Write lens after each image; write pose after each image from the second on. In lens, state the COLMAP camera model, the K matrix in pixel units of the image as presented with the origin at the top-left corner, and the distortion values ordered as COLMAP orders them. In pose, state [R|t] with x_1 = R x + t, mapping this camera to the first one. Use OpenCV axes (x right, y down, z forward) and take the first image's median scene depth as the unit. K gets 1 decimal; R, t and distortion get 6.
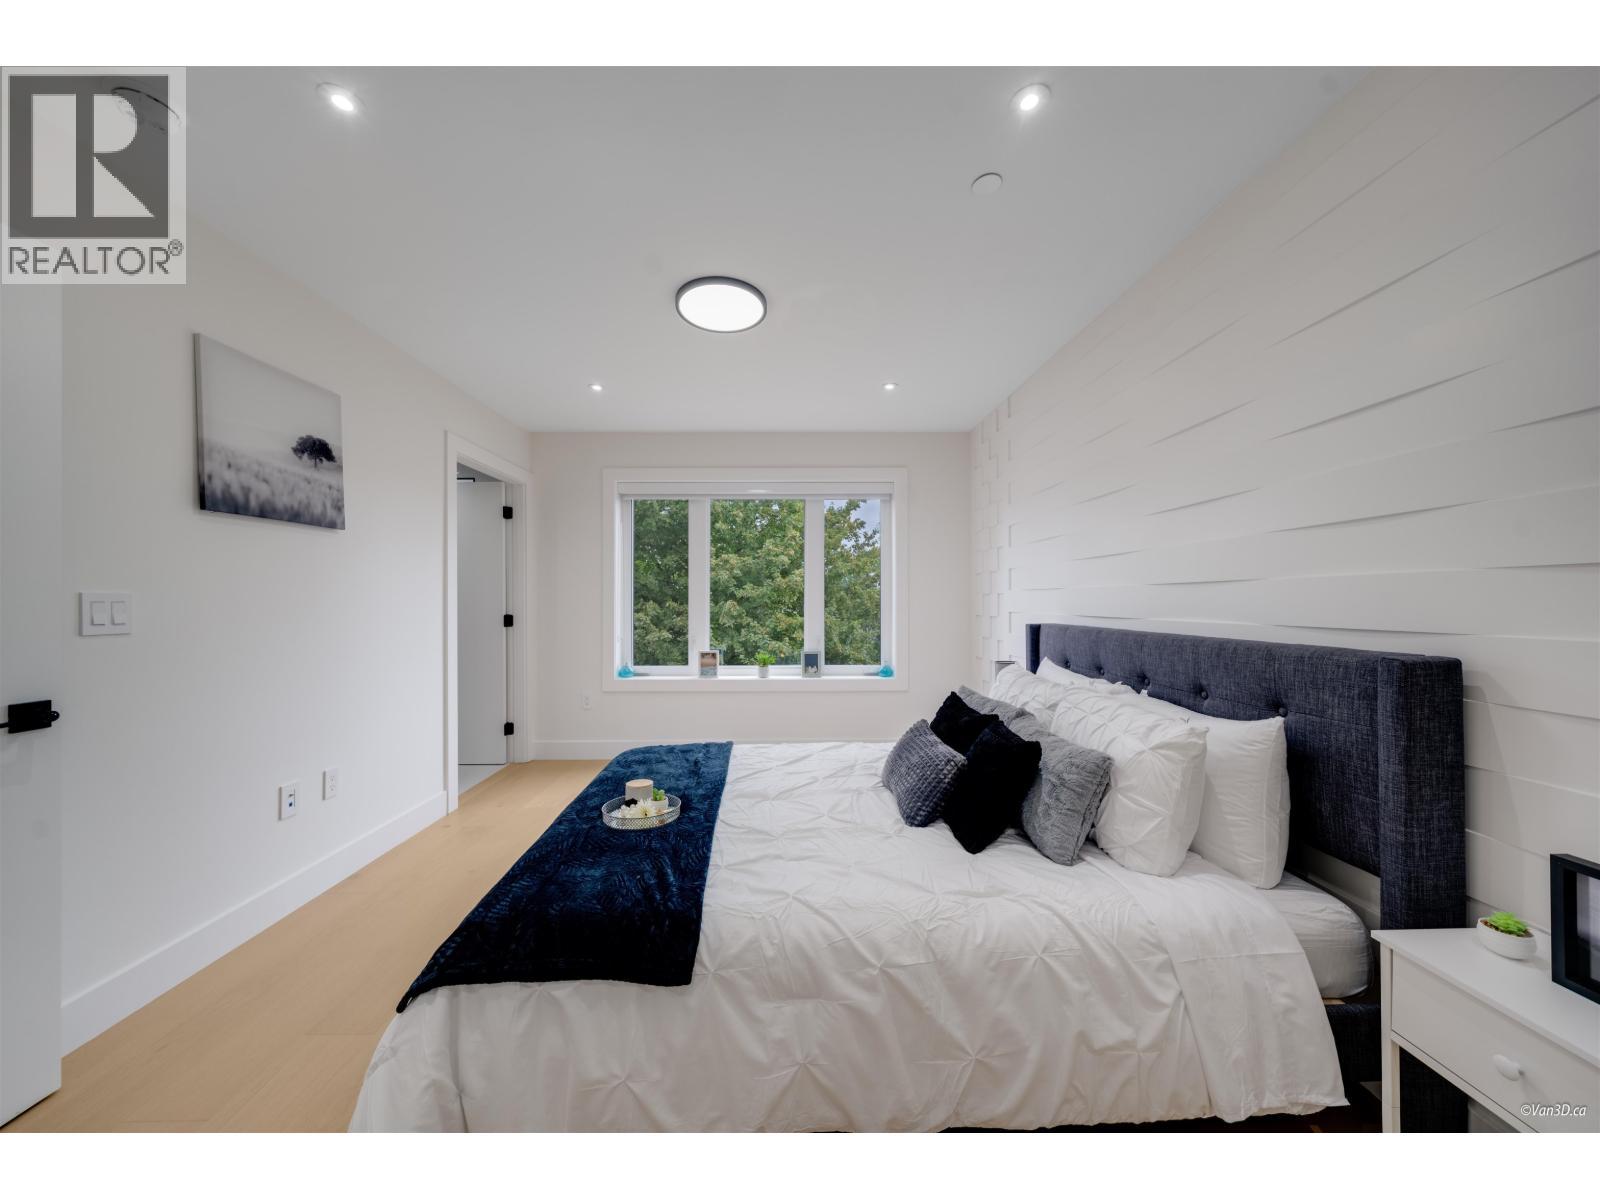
lens RADIAL K [[551.2, 0, 787.8], [0, 551.2, 613.4], [0, 0, 1]] dist [-0.001322, -0.000081]
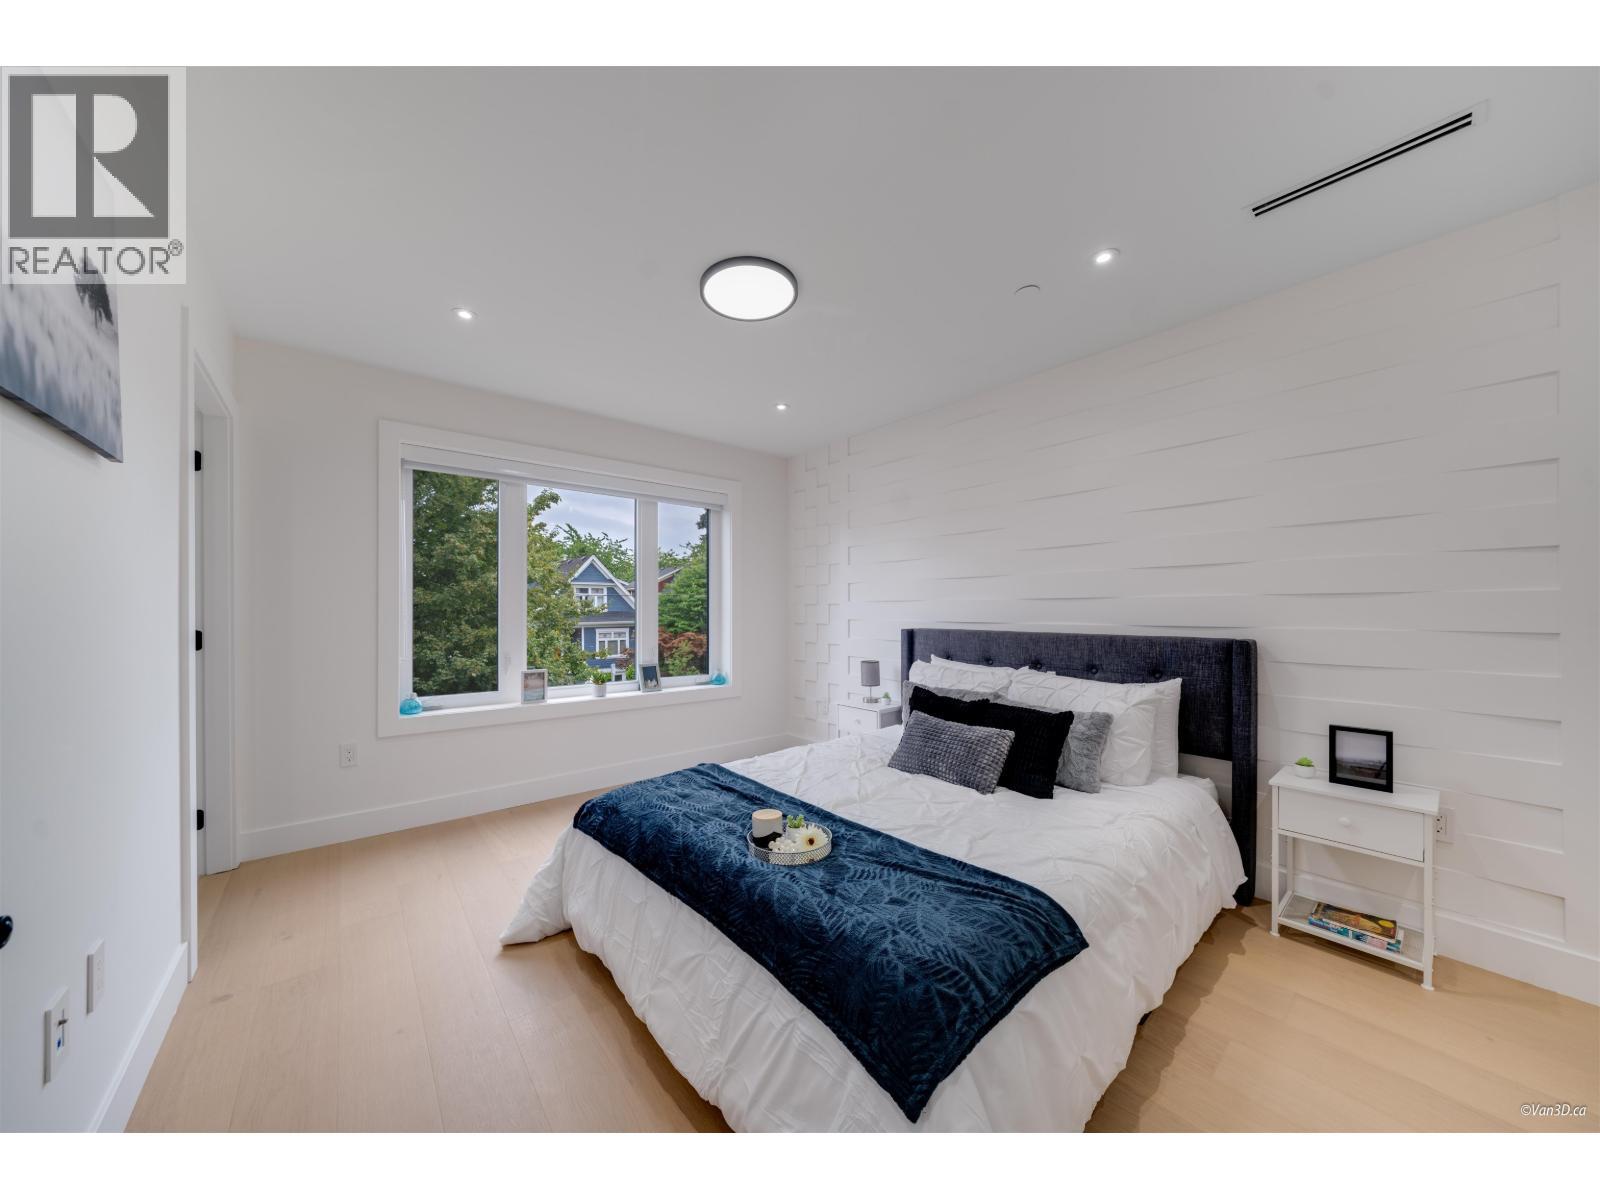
lens RADIAL K [[551.2, 0, 787.8], [0, 551.2, 613.4], [0, 0, 1]] dist [-0.001322, -0.000081]
pose [[0.780202, 0.001626, 0.625525, -0.361253], [0.009109, 0.999861, -0.013960, -0.000818], [-0.625461, 0.016590, 0.780079, 0.130571]]
